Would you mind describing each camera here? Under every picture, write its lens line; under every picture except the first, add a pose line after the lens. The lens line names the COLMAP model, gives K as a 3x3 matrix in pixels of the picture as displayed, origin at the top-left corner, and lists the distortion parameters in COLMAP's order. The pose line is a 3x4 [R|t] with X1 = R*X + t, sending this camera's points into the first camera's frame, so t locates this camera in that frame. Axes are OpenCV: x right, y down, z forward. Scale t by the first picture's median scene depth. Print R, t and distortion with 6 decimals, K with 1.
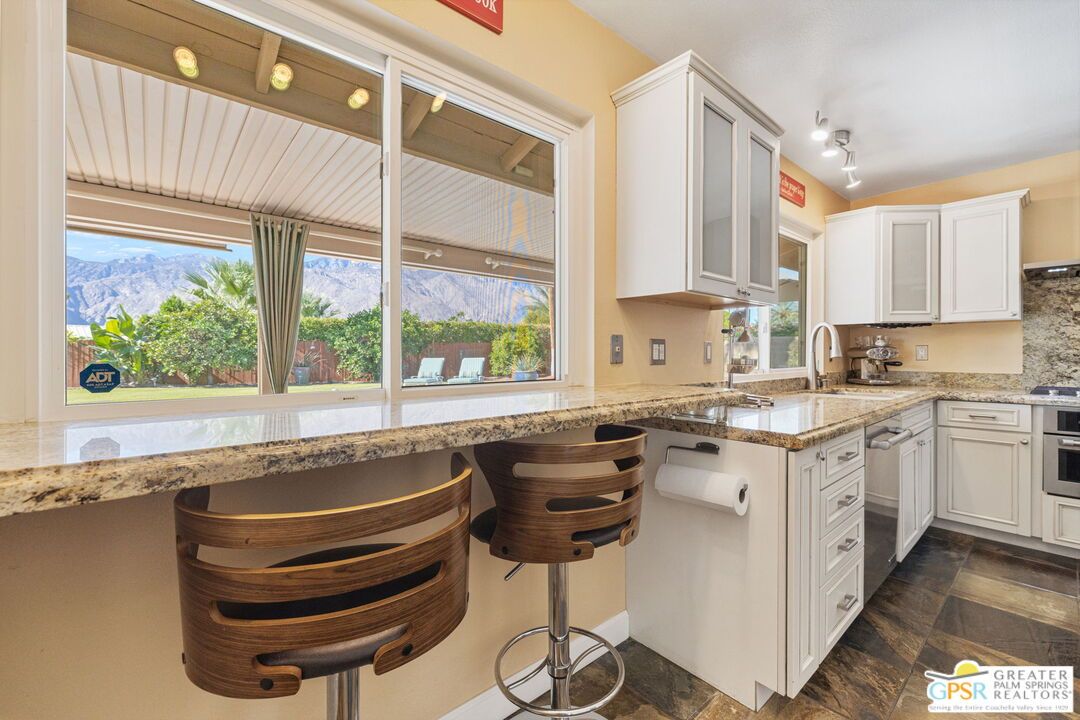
lens RADIAL K [[454.8, 0, 539.0], [0, 454.8, 353.4], [0, 0, 1]] dist [-0.000935, -0.000702]
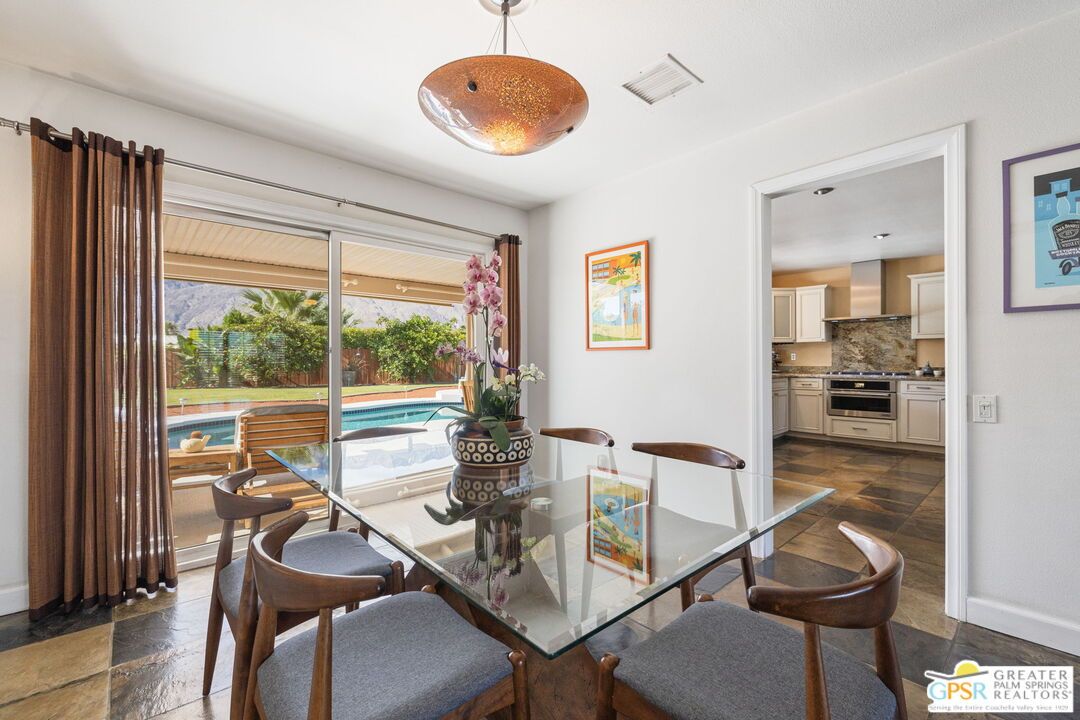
lens RADIAL K [[454.8, 0, 539.8], [0, 454.8, 357.4], [0, 0, 1]] dist [-0.000935, -0.000702]
pose [[0.999677, -0.001244, 0.025381, -0.111190], [0.001364, 0.999988, -0.004721, 0.003163], [-0.025375, 0.004754, 0.999667, -0.324499]]
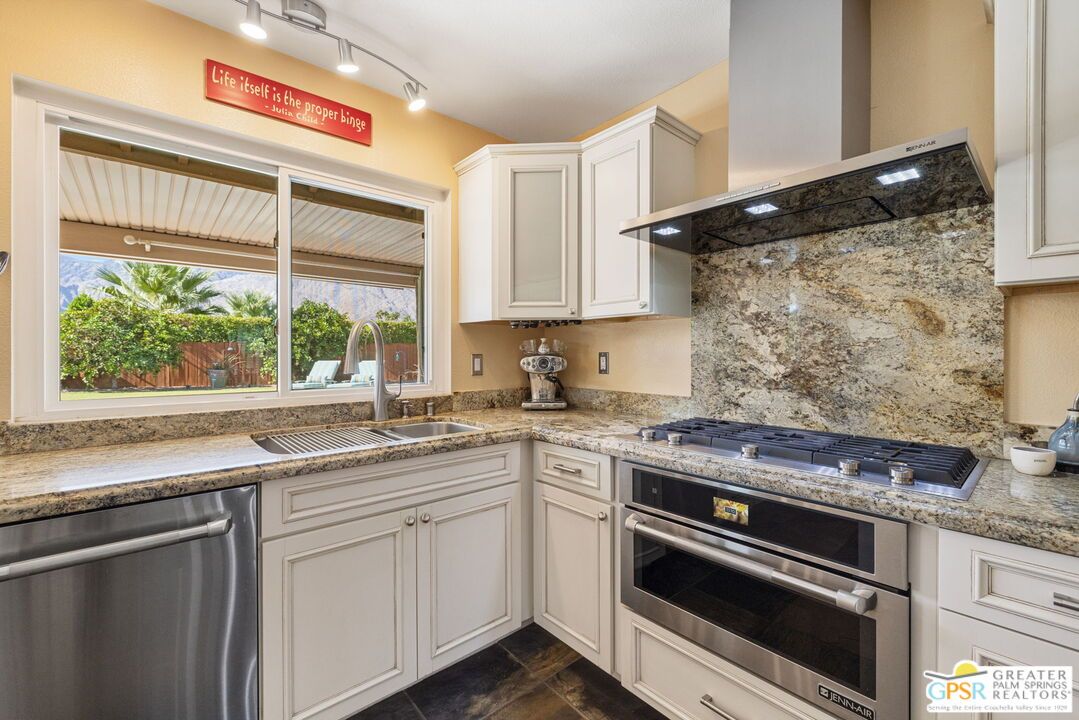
lens RADIAL K [[454.4, 0, 535.8], [0, 454.4, 355.7], [0, 0, 1]] dist [-0.000935, -0.000702]
pose [[0.999970, -0.000265, 0.007725, 0.234687], [0.000225, 0.999987, 0.005115, -0.005088], [-0.007726, -0.005113, 0.999957, 0.096032]]
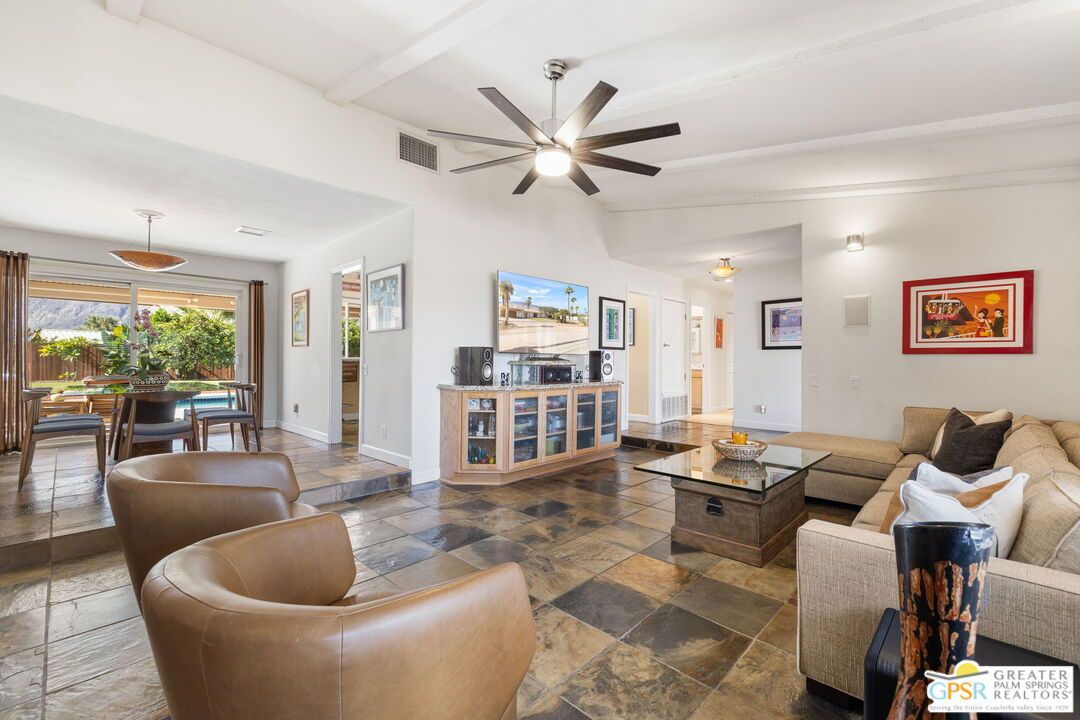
lens RADIAL K [[454.8, 0, 538.0], [0, 454.8, 358.0], [0, 0, 1]] dist [-0.000935, -0.000702]
pose [[0.995603, 0.007136, 0.093401, 0.198768], [-0.006901, 0.999972, -0.002847, 0.010990], [-0.093419, 0.002190, 0.995624, -0.622470]]
